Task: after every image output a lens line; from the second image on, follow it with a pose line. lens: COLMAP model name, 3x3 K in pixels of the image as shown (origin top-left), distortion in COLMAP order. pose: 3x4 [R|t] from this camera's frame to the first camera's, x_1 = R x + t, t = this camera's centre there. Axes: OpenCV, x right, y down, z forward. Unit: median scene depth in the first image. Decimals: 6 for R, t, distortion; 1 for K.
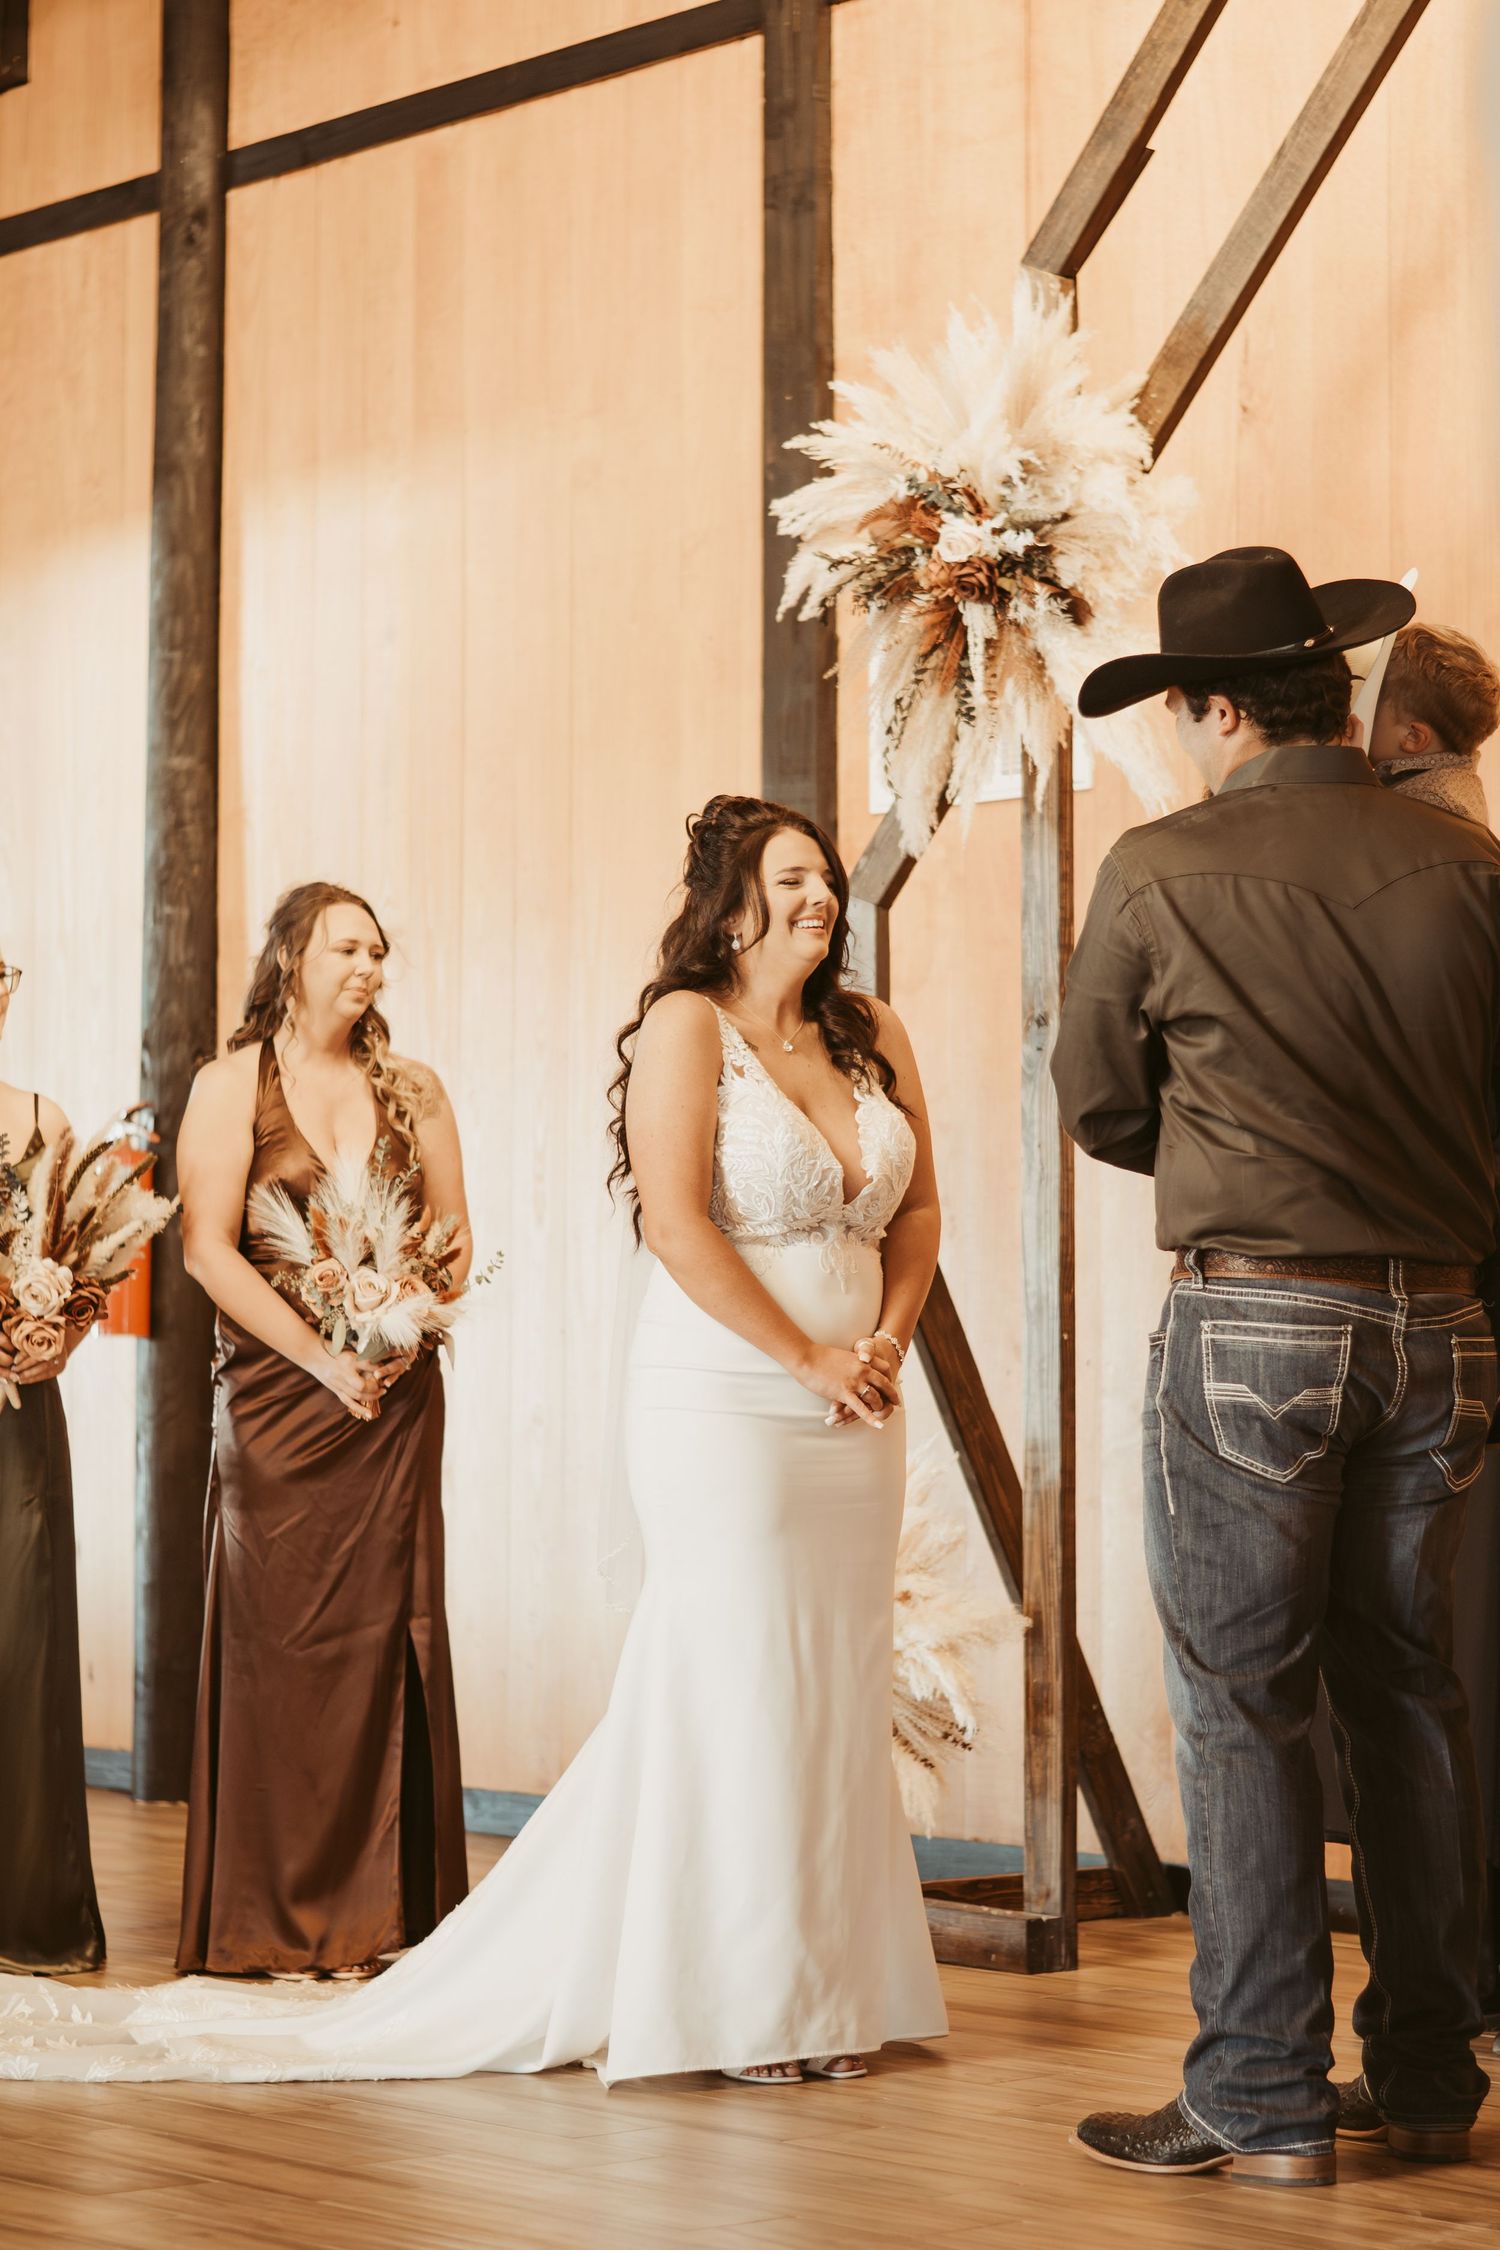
lens RADIAL K [[4805.3, 0, 754.8], [0, 4805.3, 1128.4], [0, 0, 1]] dist [-0.029629, 0.000000]
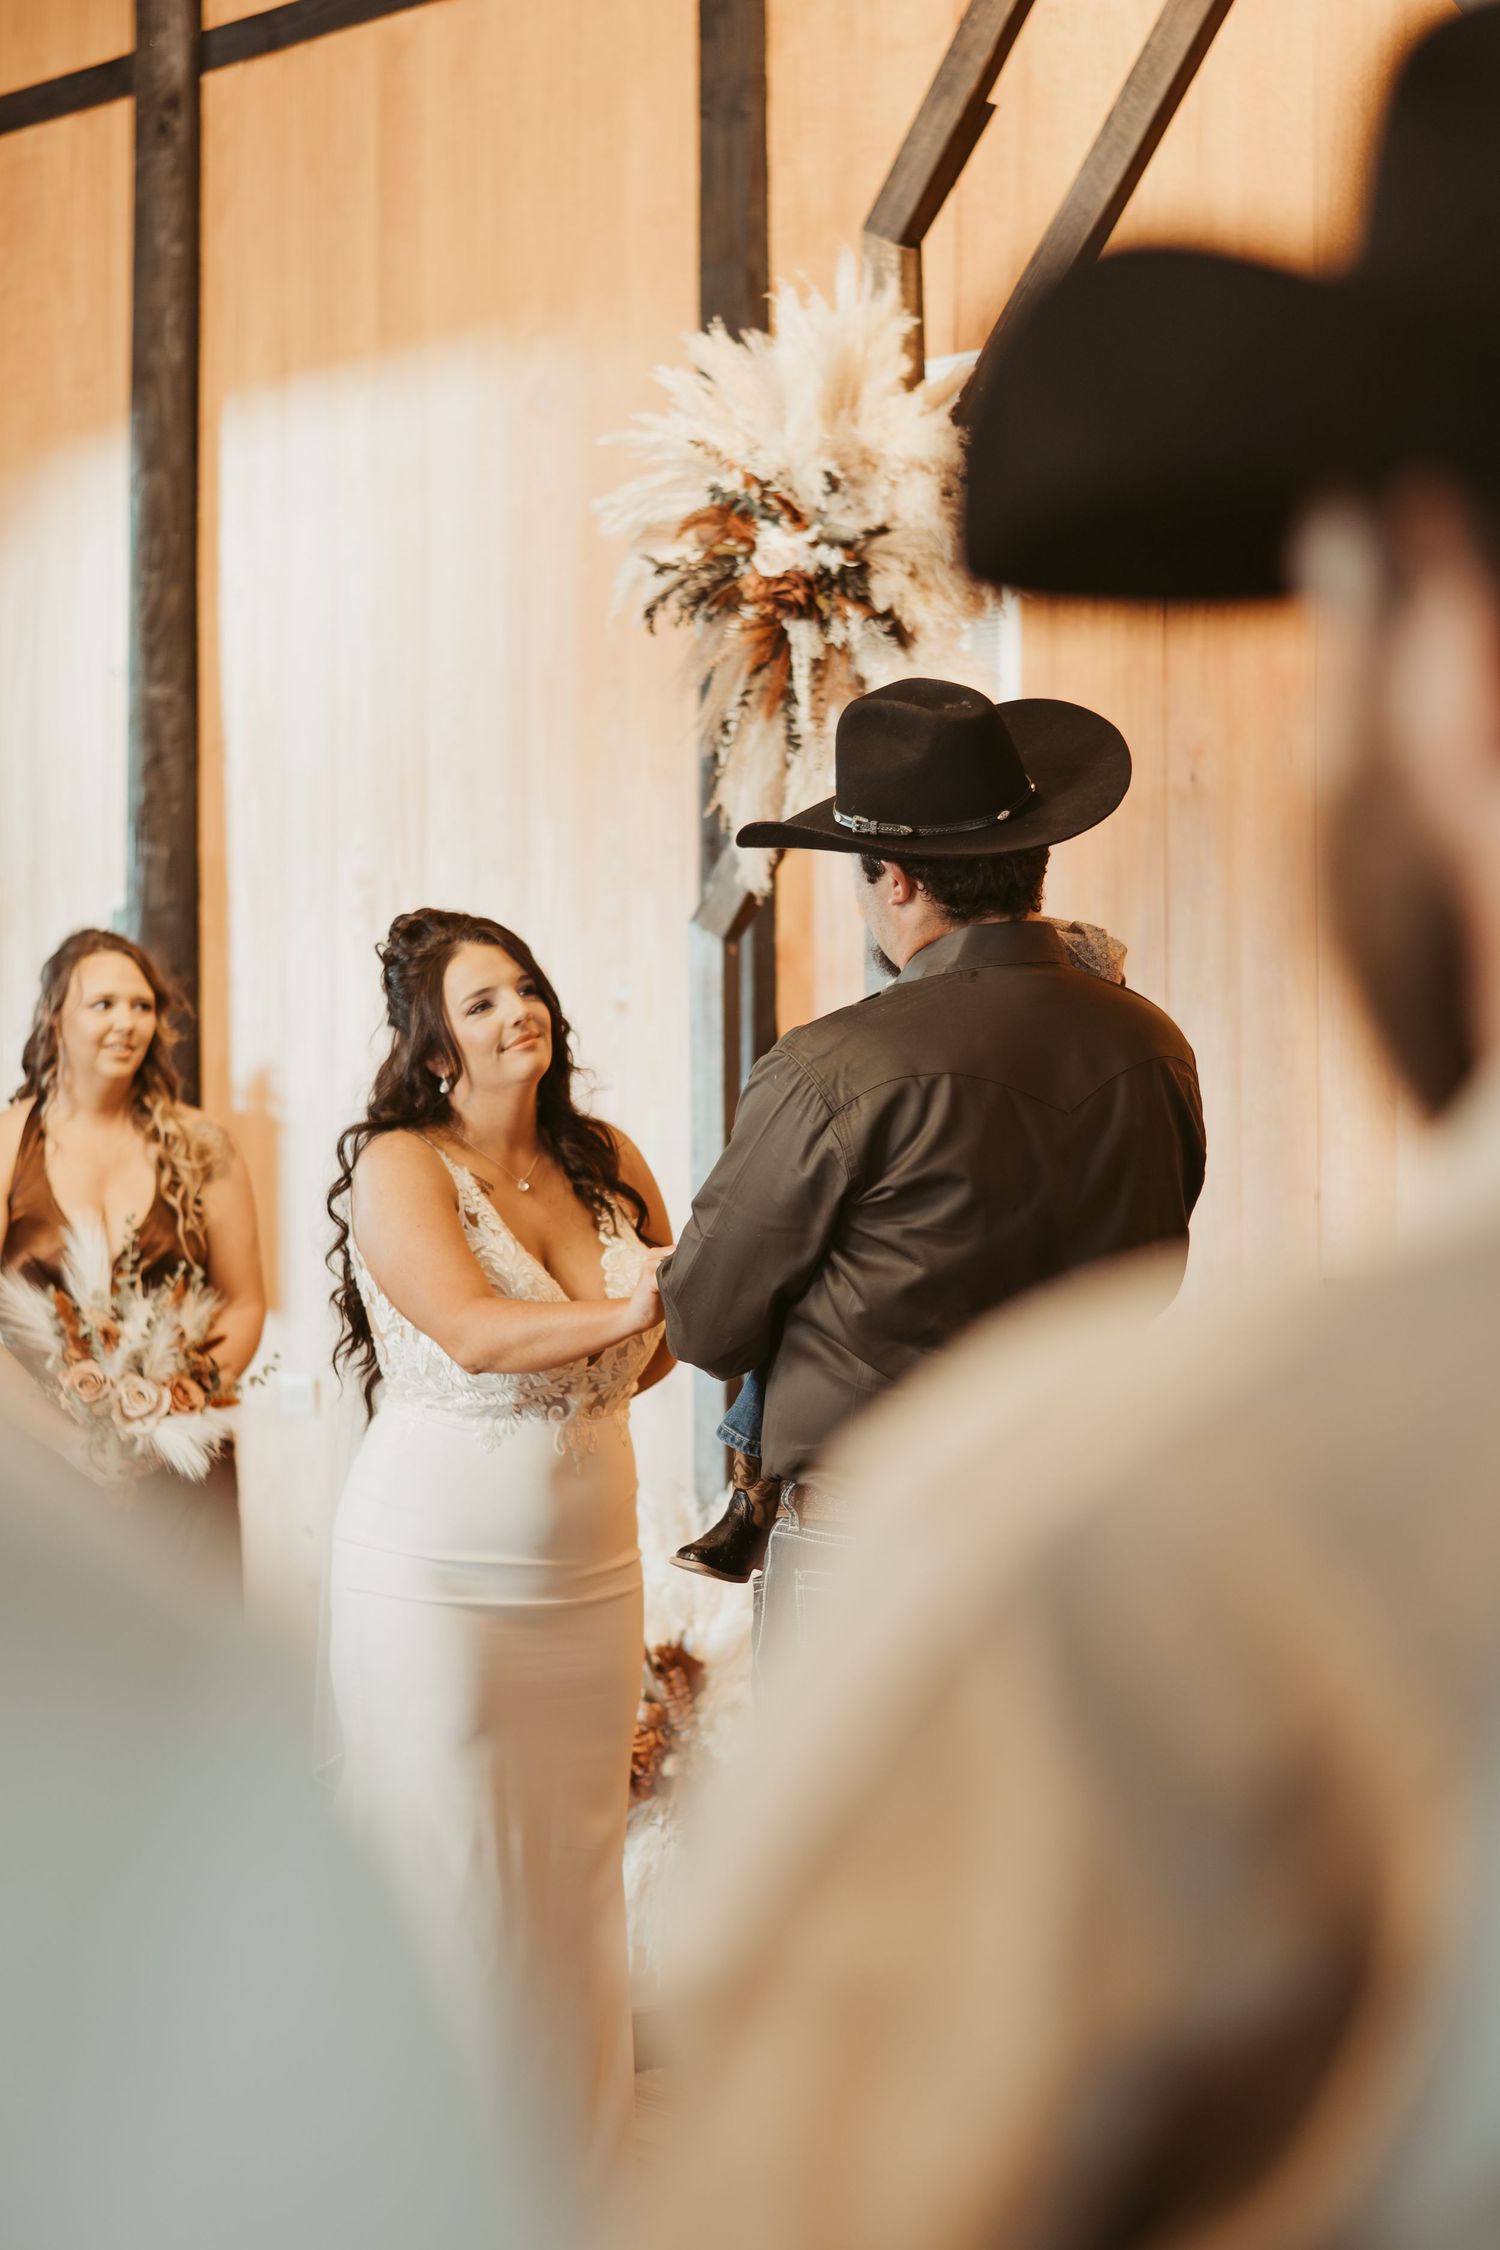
lens RADIAL K [[4805.3, 0, 745.5], [0, 4805.3, 1122.0], [0, 0, 1]] dist [-0.029629, 0.000000]
pose [[0.990611, 0.007595, -0.136503, 0.157722], [0.003781, 0.996552, 0.082889, -0.089225], [0.136662, -0.082627, 0.987166, 0.102009]]
